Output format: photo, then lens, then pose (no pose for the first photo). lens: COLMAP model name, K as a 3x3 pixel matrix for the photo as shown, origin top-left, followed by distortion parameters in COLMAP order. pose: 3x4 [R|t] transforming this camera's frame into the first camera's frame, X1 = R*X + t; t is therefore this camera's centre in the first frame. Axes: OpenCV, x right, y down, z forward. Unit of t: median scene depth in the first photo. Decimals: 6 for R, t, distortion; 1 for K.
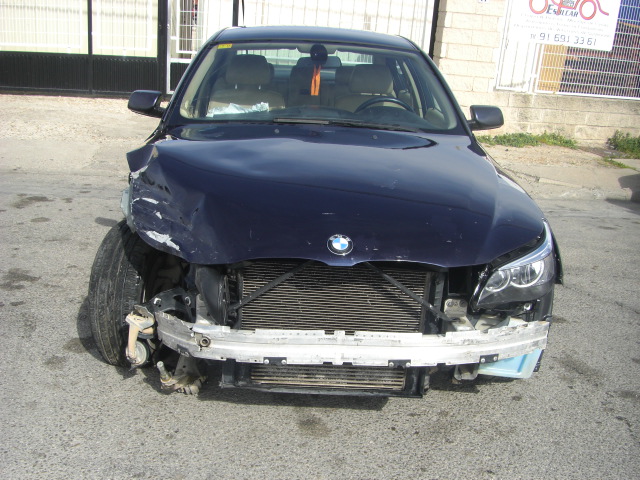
lens RADIAL K [[705.1, 0, 323.5], [0, 705.1, 246.8], [0, 0, 1]] dist [-0.148228, 0.000000]
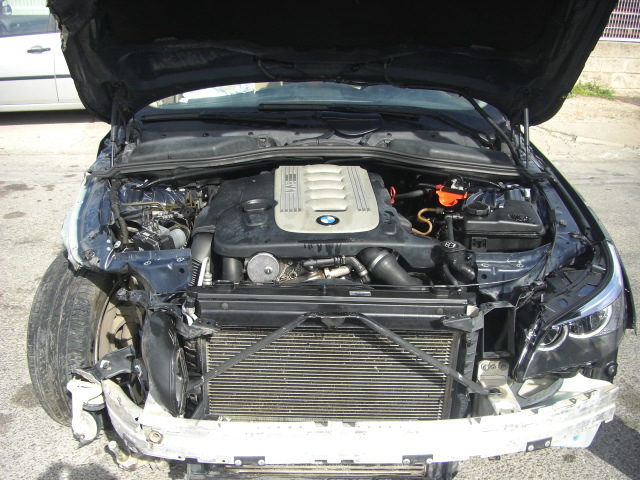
lens RADIAL K [[705.1, 0, 315.5], [0, 705.1, 236.9], [0, 0, 1]] dist [-0.148228, 0.000000]
pose [[0.998398, -0.028356, -0.048954, 0.038656], [0.031396, 0.997551, 0.062495, -0.105546], [0.047062, -0.063932, 0.996844, 0.255883]]
